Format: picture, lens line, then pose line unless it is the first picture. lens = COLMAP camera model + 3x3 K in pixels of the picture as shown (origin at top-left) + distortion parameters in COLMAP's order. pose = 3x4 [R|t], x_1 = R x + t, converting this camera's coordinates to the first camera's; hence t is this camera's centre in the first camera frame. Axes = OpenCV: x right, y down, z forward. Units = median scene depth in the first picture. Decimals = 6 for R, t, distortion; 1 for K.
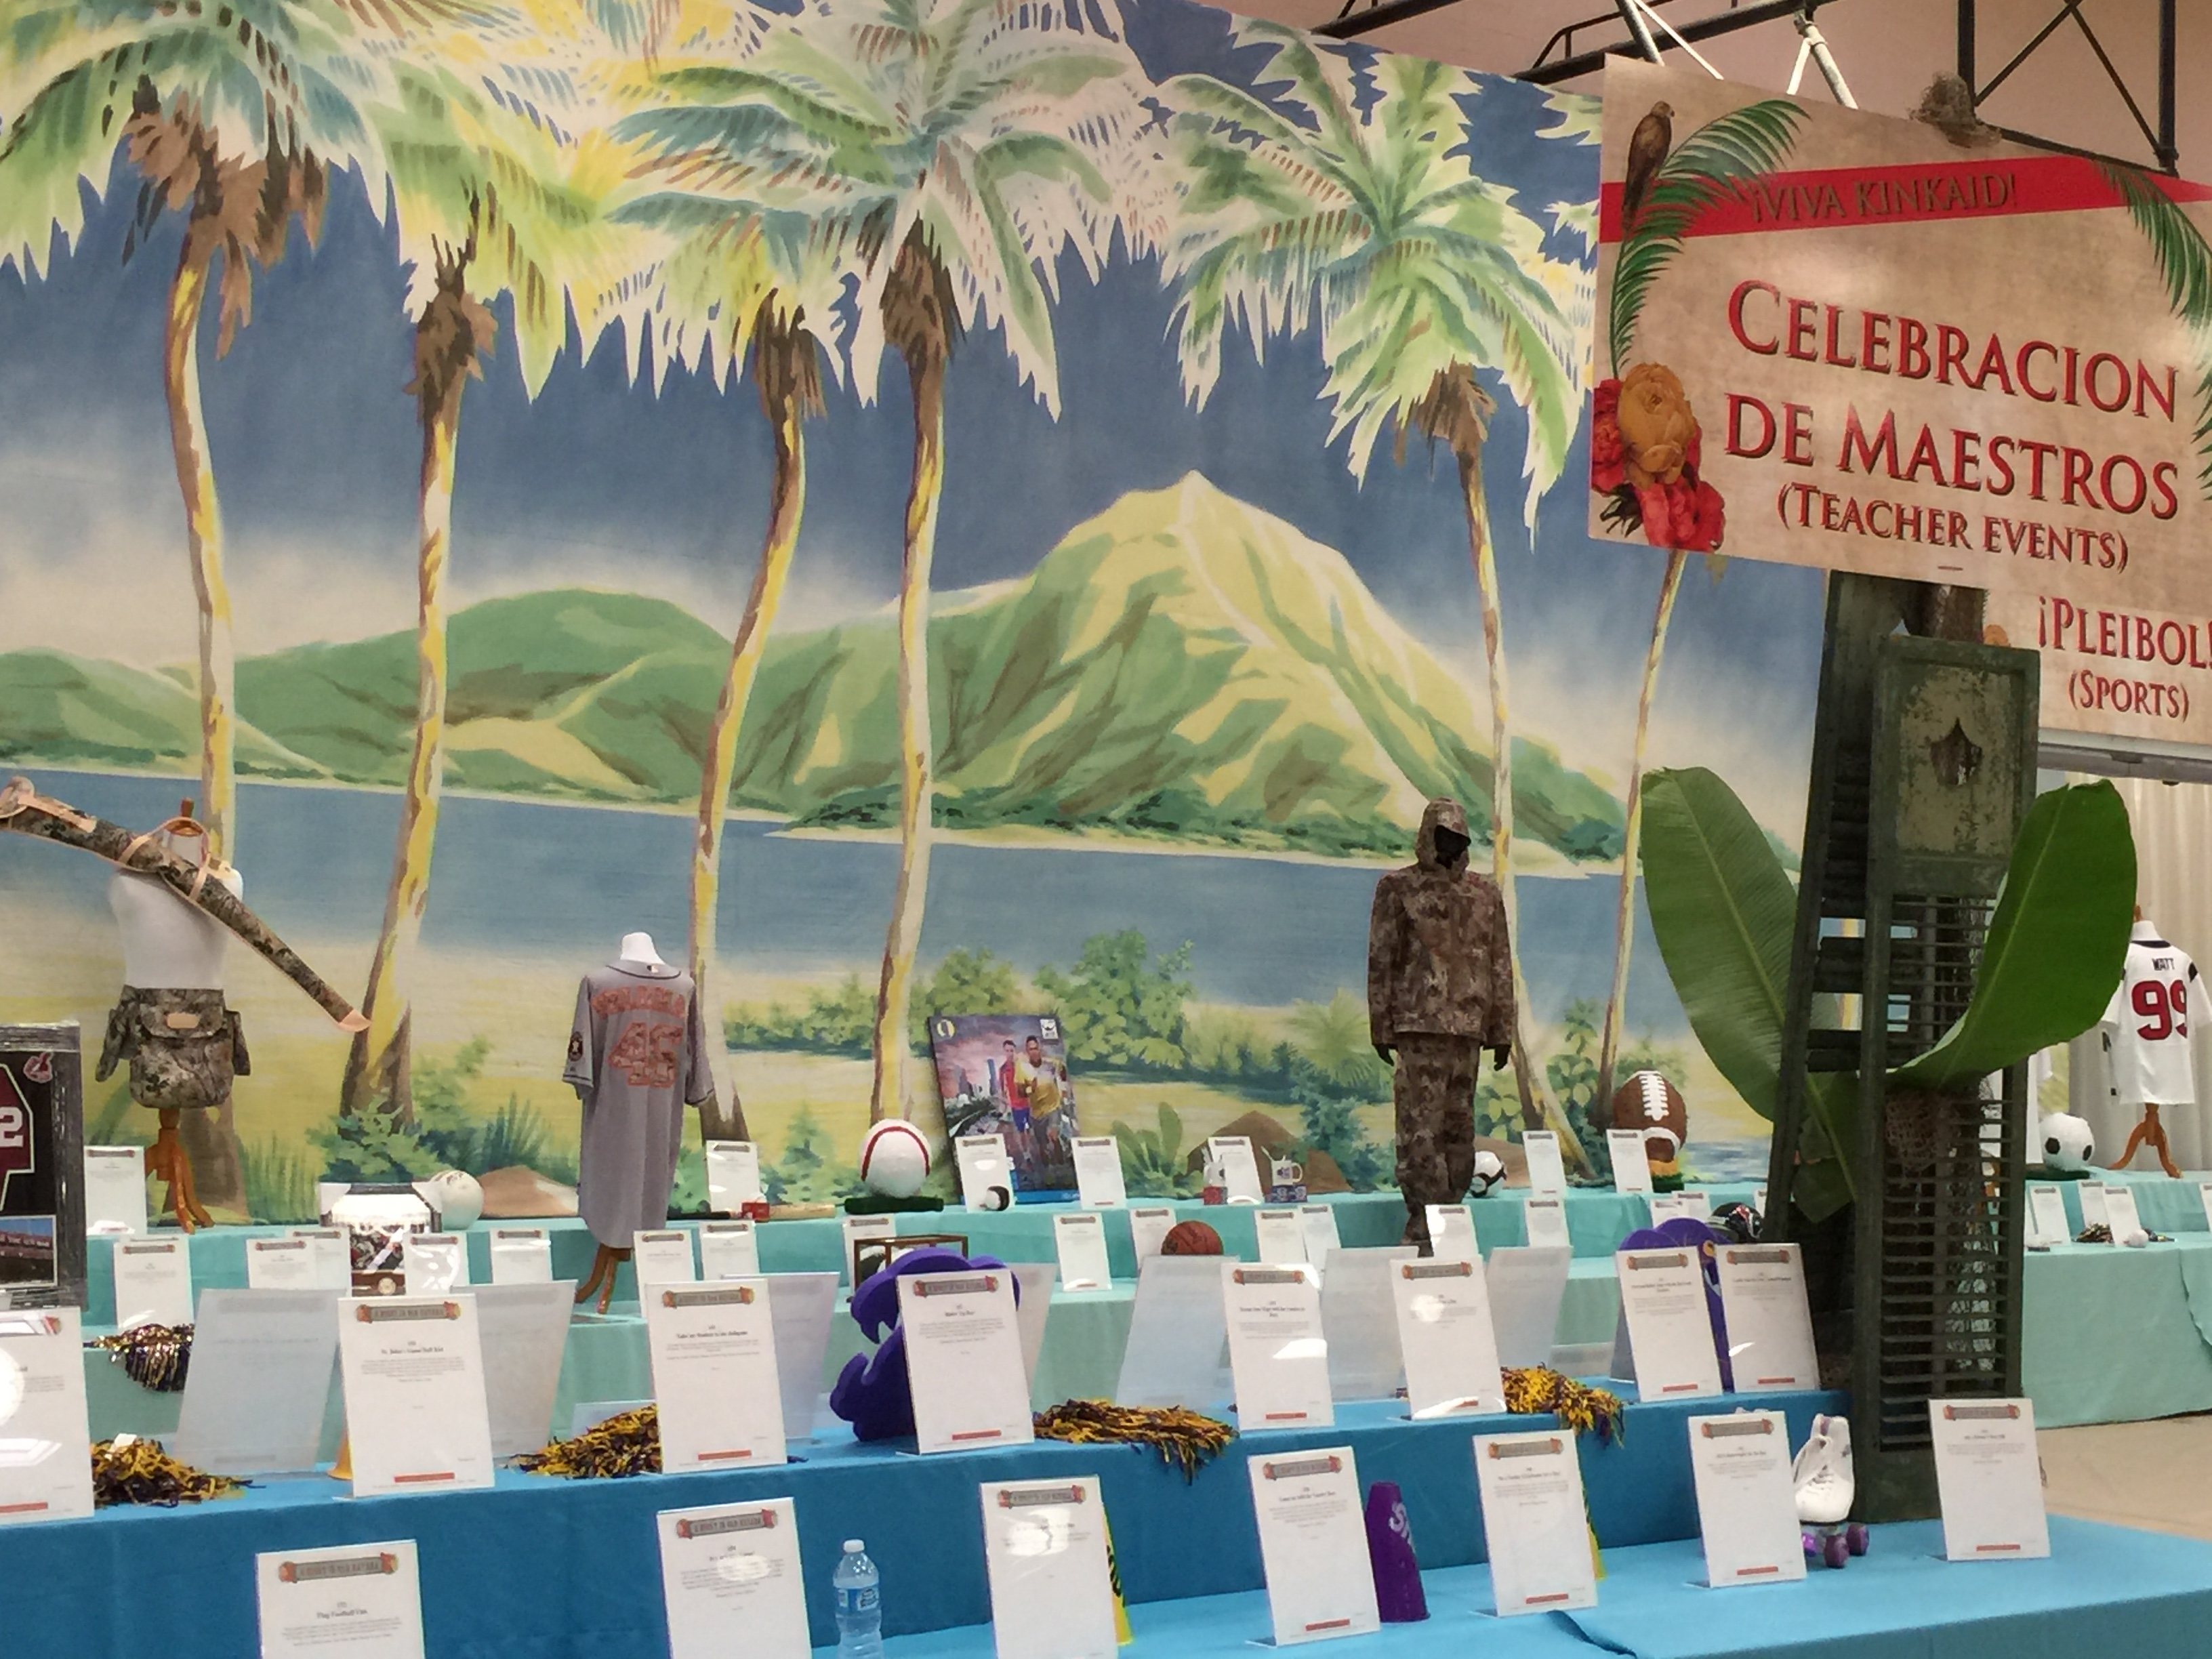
lens RADIAL K [[3440.8, 0, 1106.1], [0, 3440.8, 818.0], [0, 0, 1]] dist [0.012093, 0.000000]
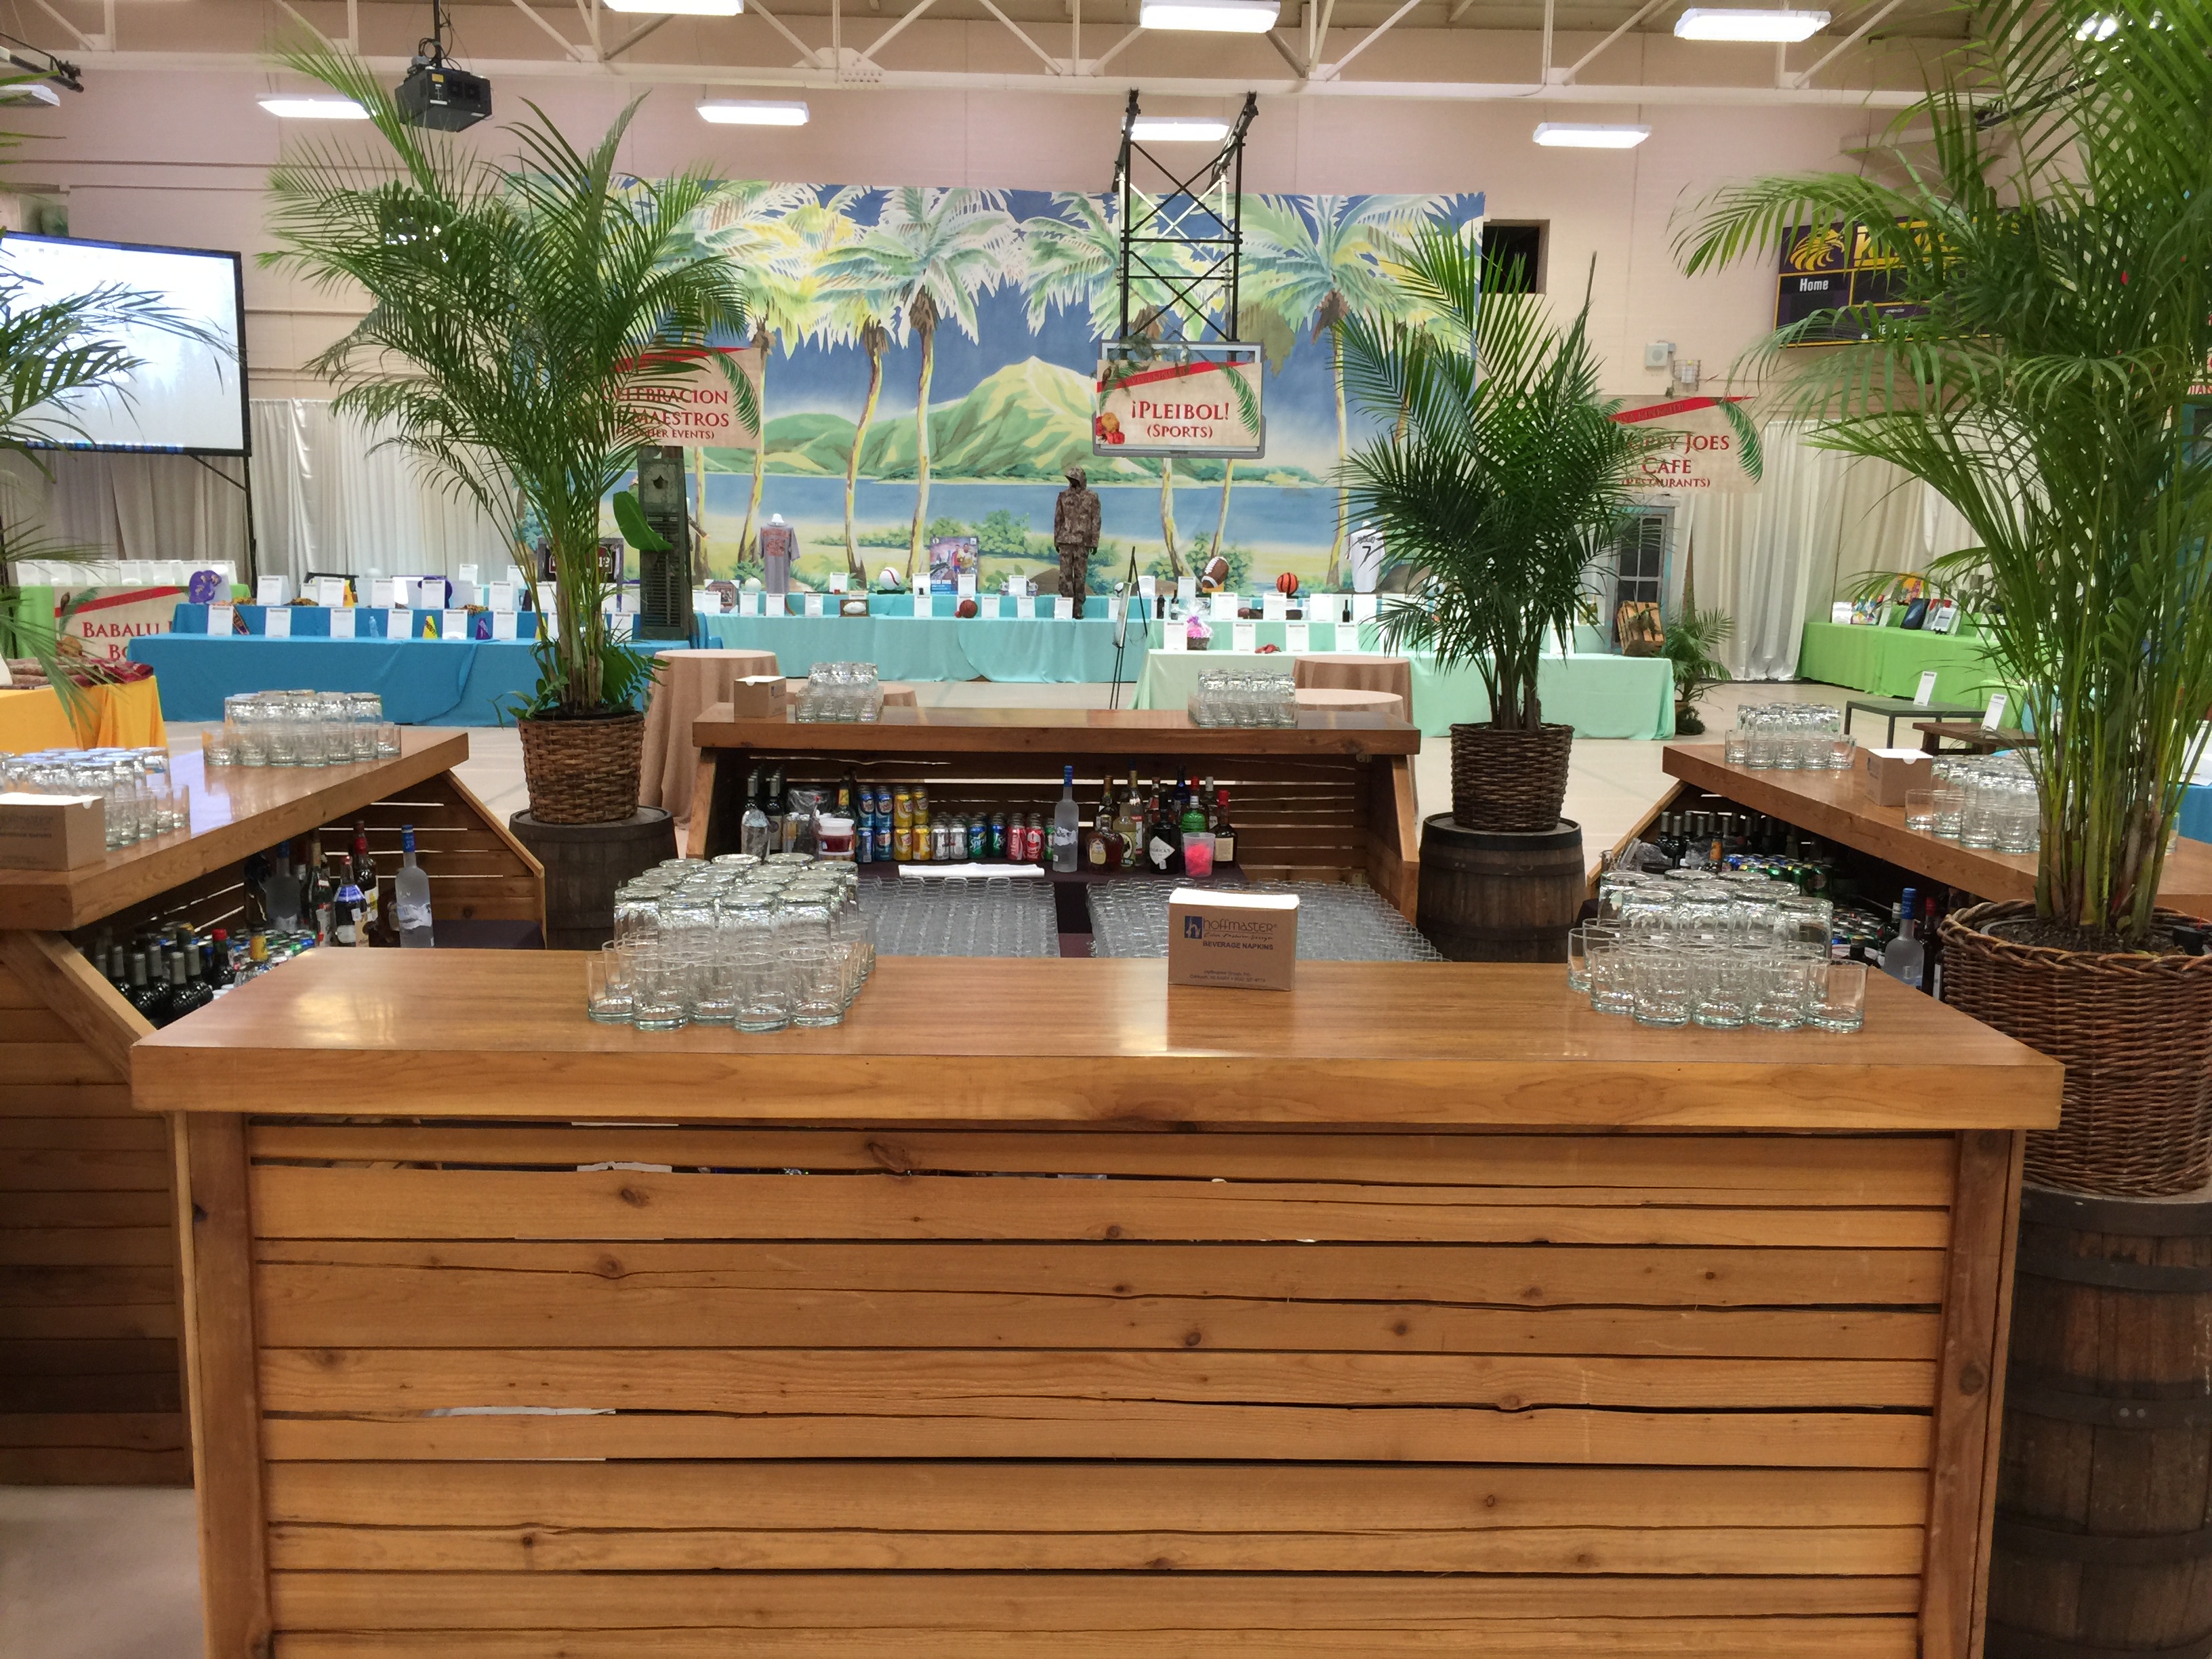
lens RADIAL K [[1937.1, 0, 1106.9], [0, 1937.1, 840.2], [0, 0, 1]] dist [0.078792, -0.101023]
pose [[0.793778, 0.098158, -0.600234, 1.215522], [0.034715, 0.977970, 0.205839, -0.035391], [0.607216, -0.184228, 0.772883, -0.394889]]
